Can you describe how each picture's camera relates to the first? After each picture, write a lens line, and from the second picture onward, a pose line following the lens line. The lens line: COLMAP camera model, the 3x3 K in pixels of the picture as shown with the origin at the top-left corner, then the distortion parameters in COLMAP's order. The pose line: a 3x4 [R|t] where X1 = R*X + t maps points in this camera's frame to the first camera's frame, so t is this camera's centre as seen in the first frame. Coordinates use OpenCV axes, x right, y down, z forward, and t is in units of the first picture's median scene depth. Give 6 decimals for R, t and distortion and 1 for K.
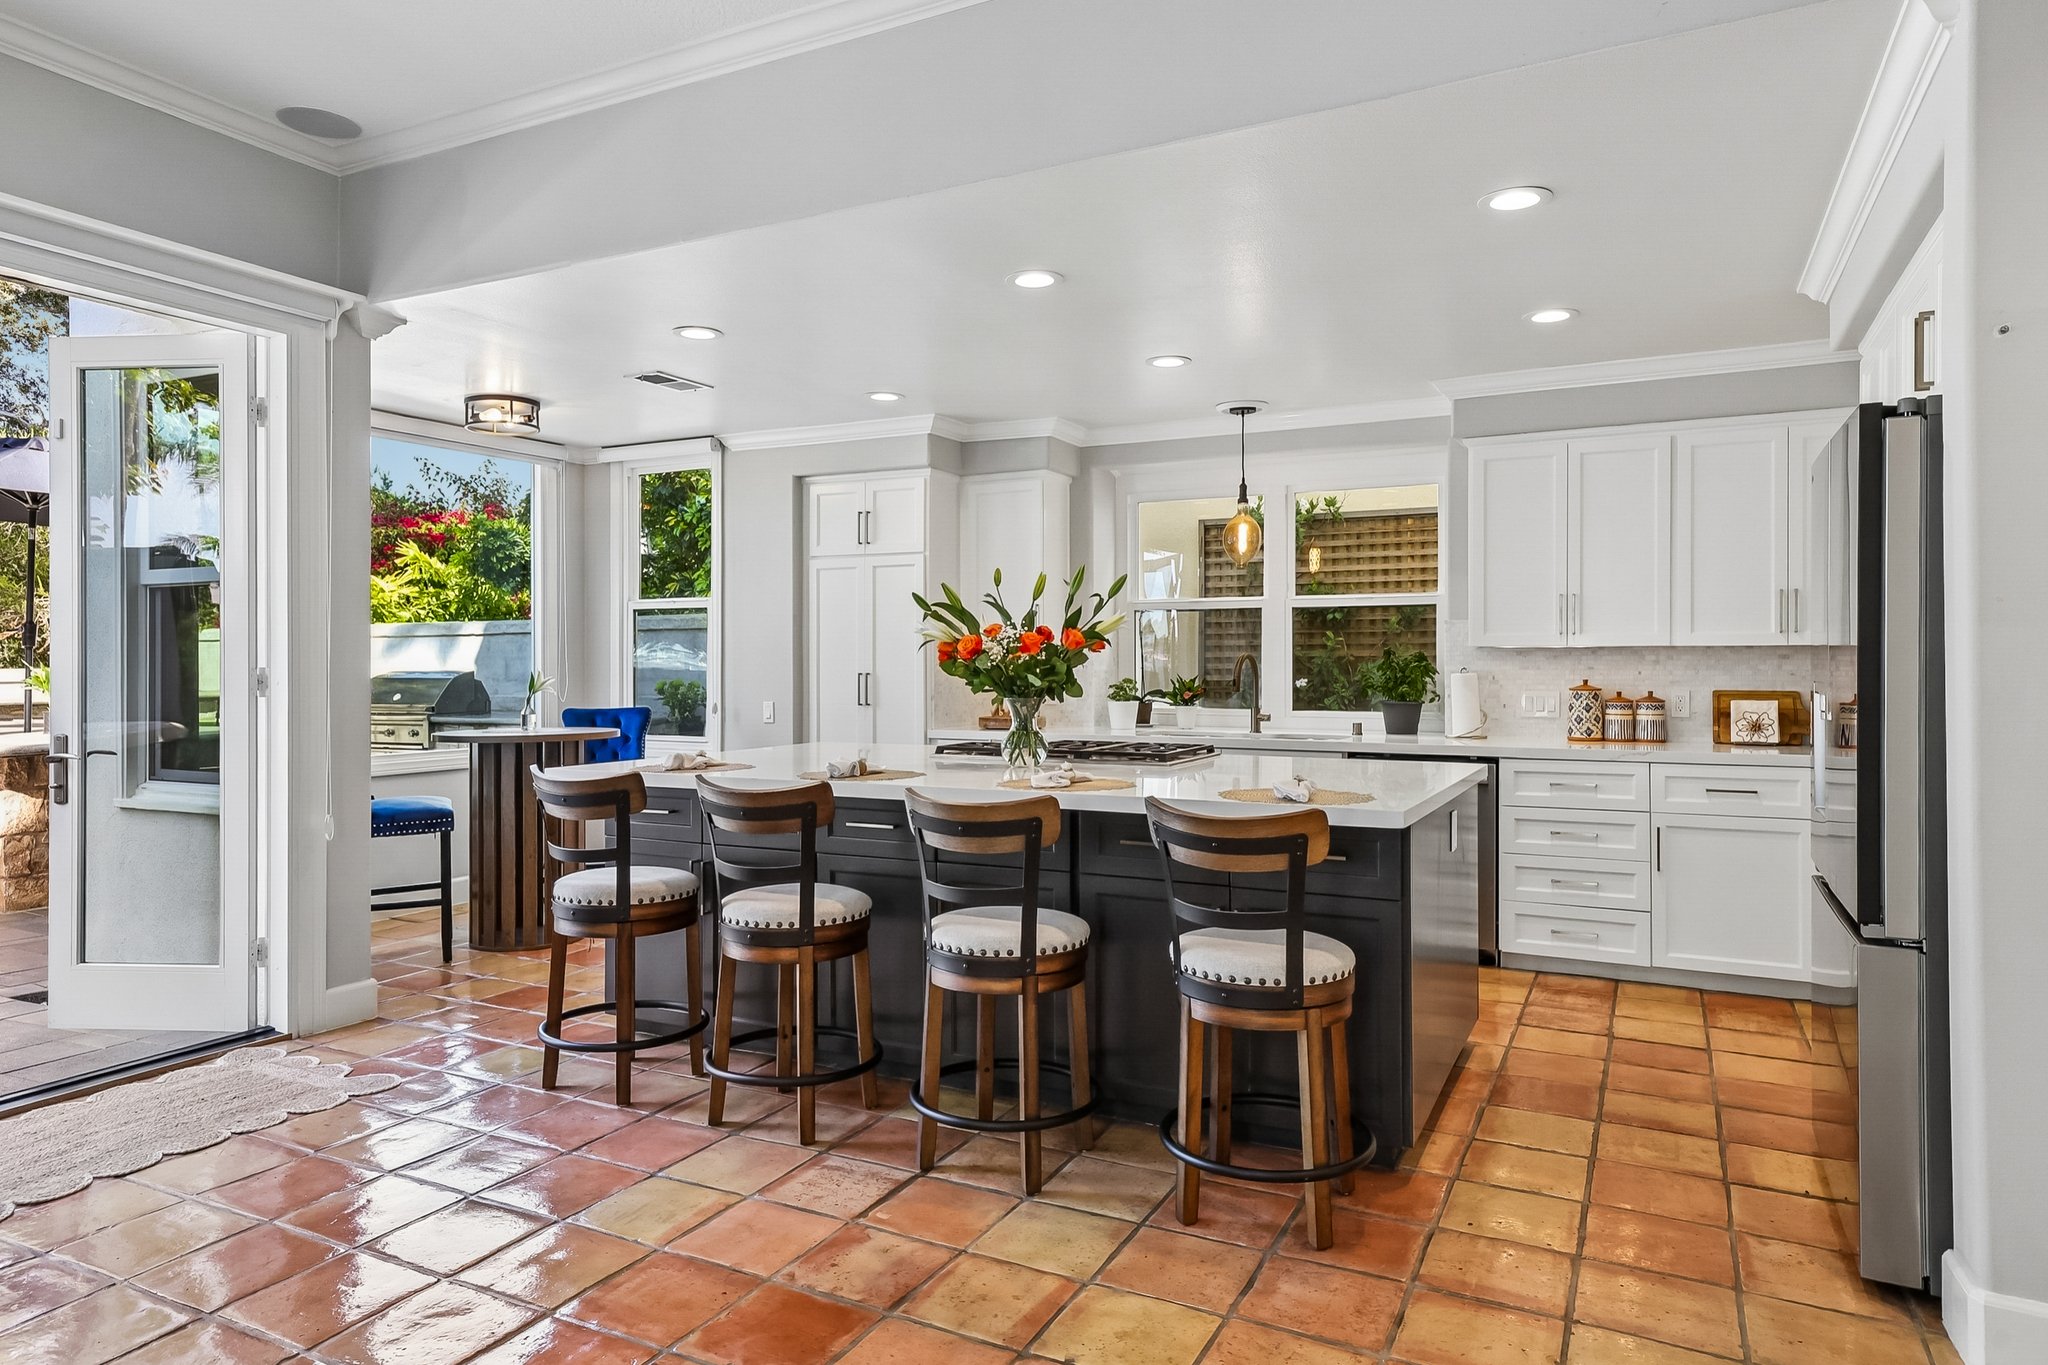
lens RADIAL K [[1247.6, 0, 1026.2], [0, 1247.6, 671.4], [0, 0, 1]] dist [0.017918, 0.000459]
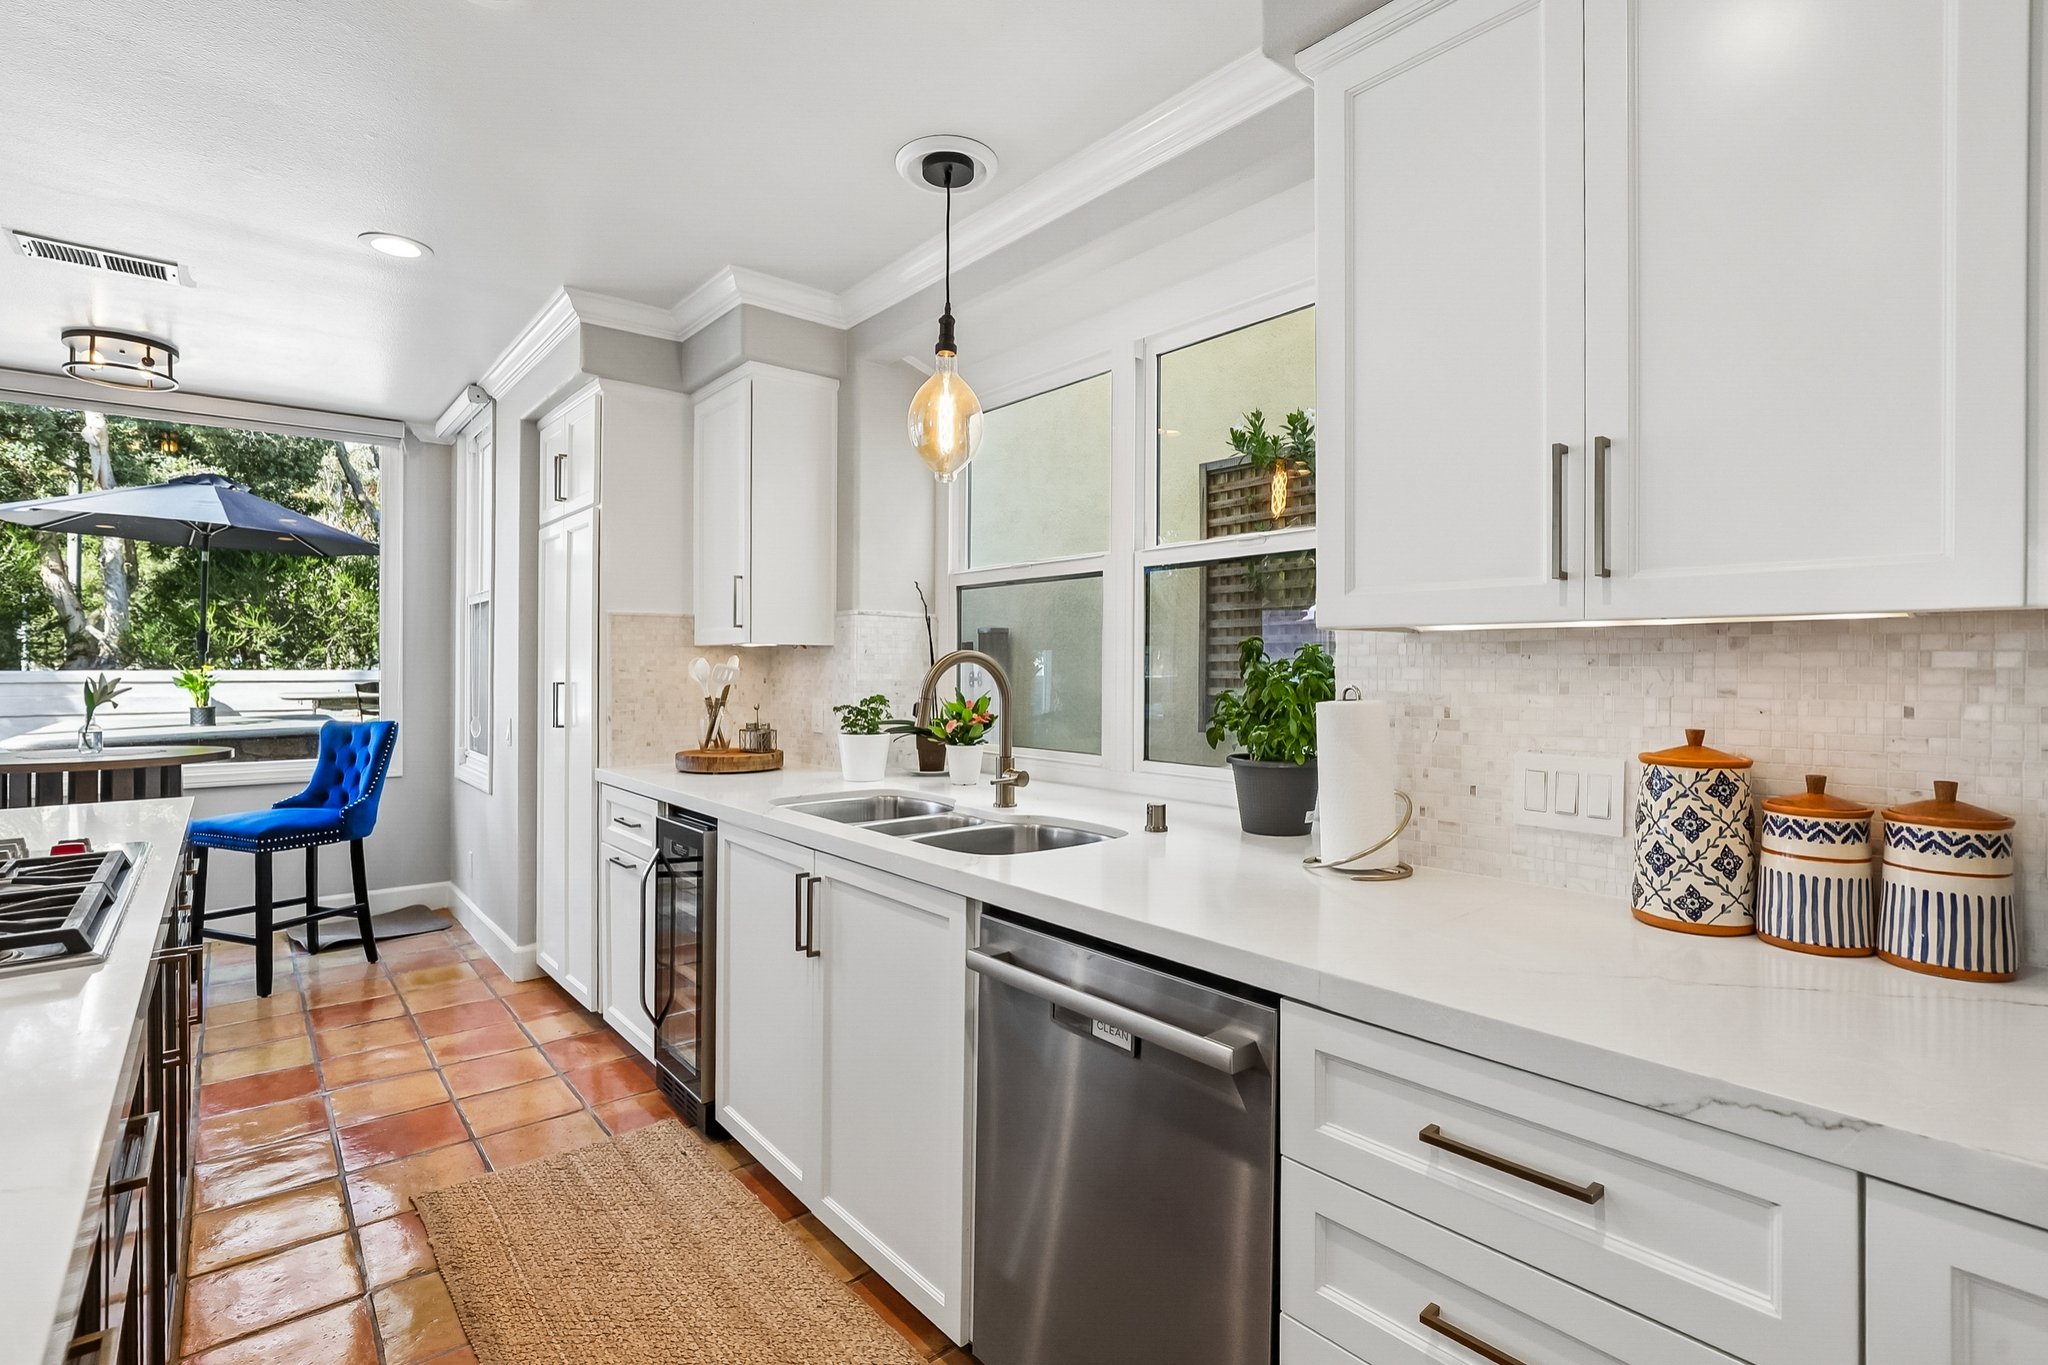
lens RADIAL K [[949.5, 0, 1033.5], [0, 949.5, 667.7], [0, 0, 1]] dist [-0.019595, 0.005376]
pose [[0.923858, 0.003121, -0.382722, 0.419473], [-0.006183, 0.999958, -0.006772, -0.006724], [0.382685, 0.008623, 0.923839, 0.786377]]
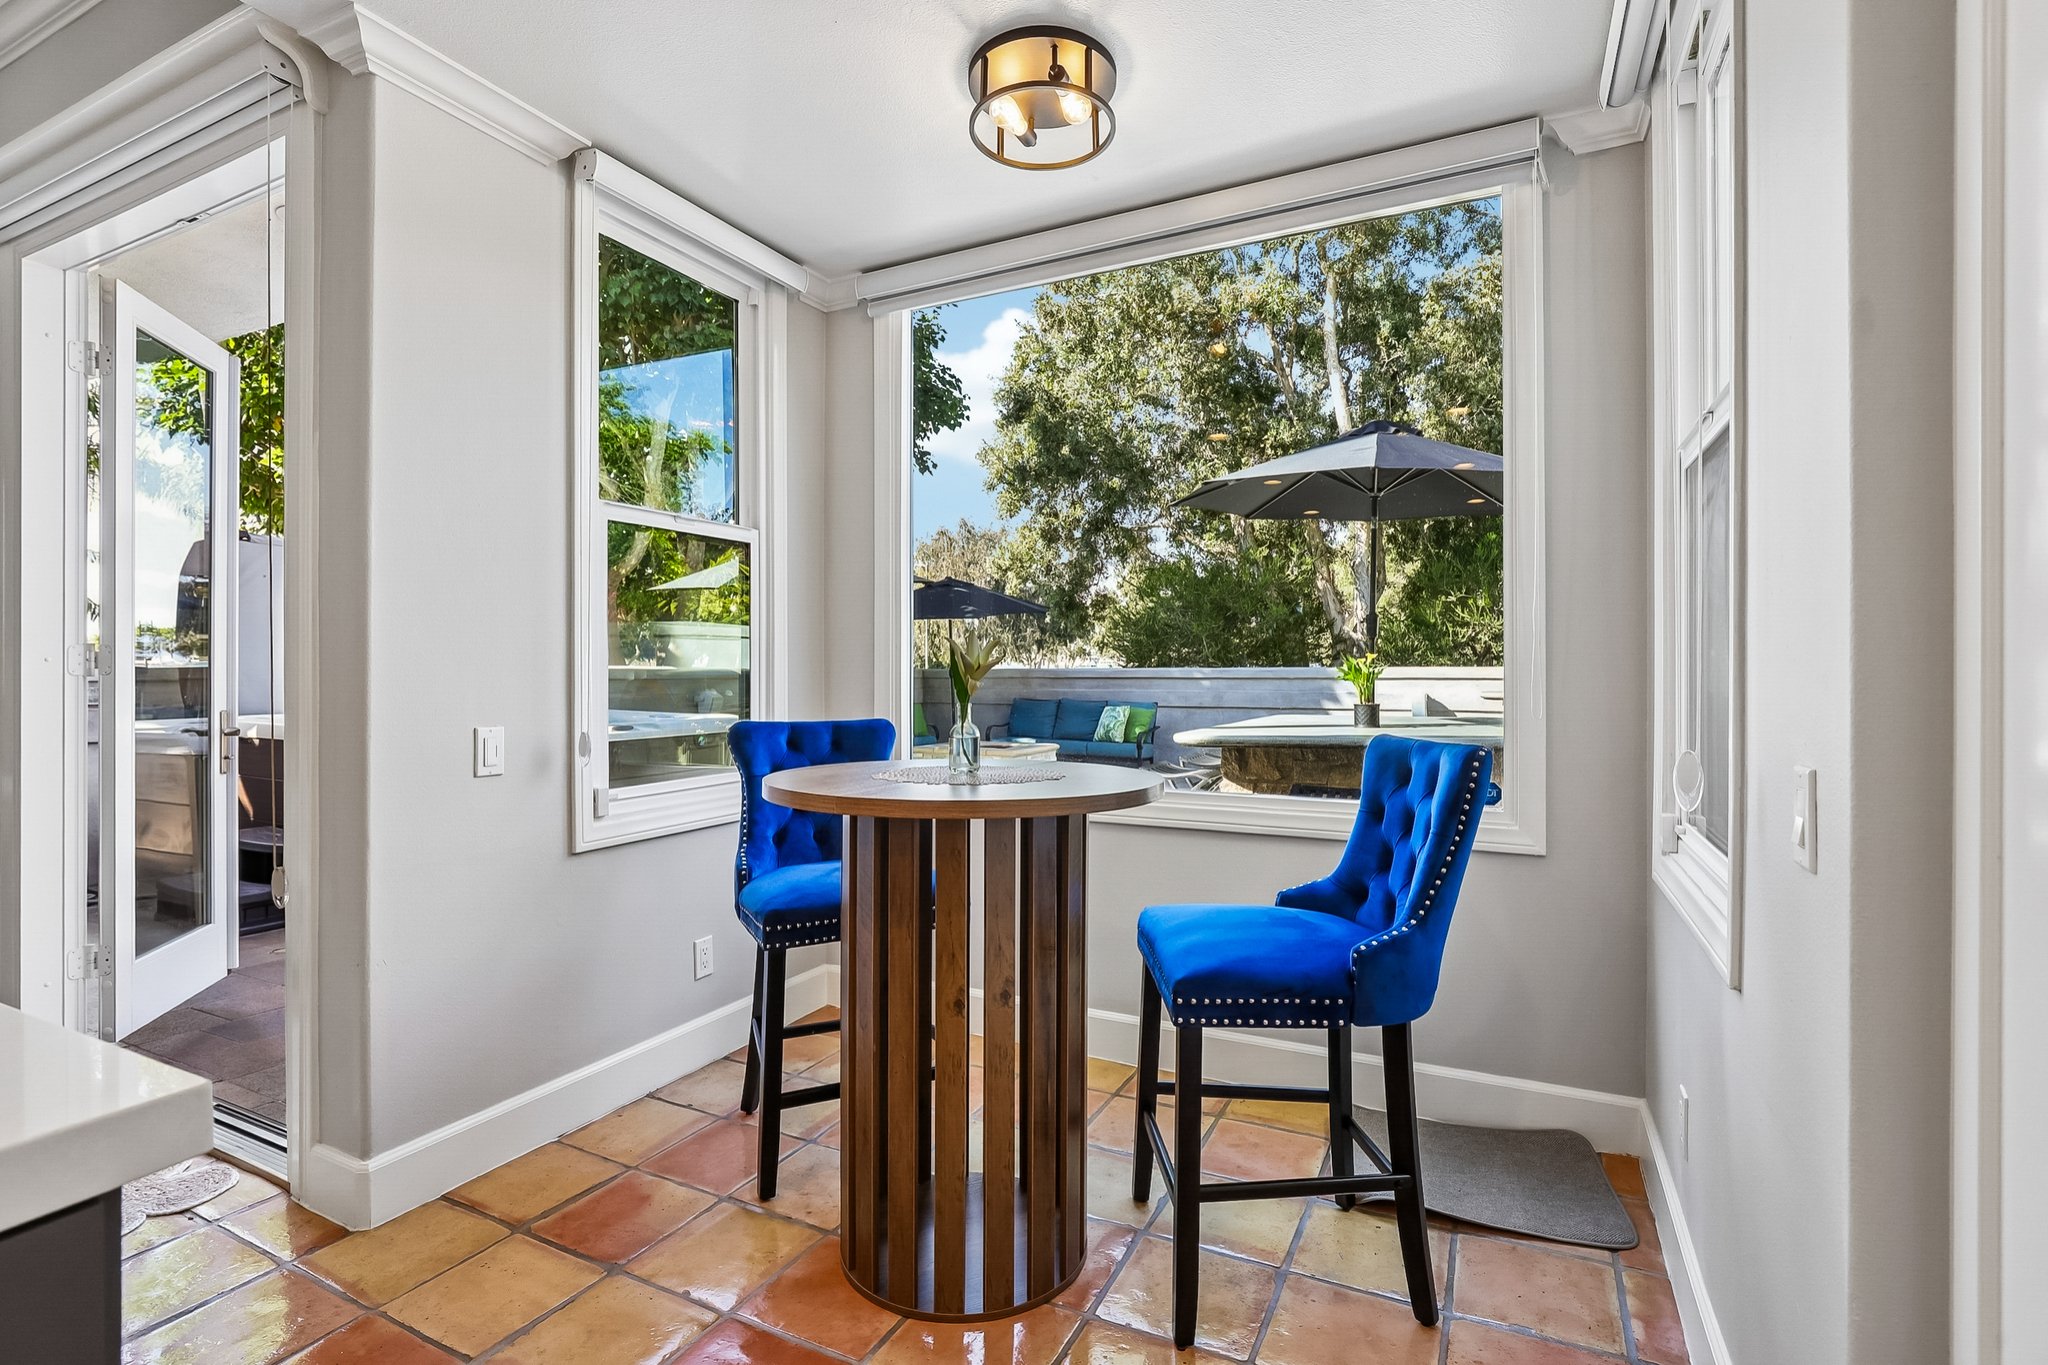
lens RADIAL K [[939.9, 0, 1040.1], [0, 939.9, 668.2], [0, 0, 1]] dist [-0.023214, -0.000123]
pose [[0.002152, -0.004872, -0.999986, -0.092105], [-0.007476, 0.999960, -0.004888, 0.014537], [0.999970, 0.007487, 0.002116, 1.183515]]
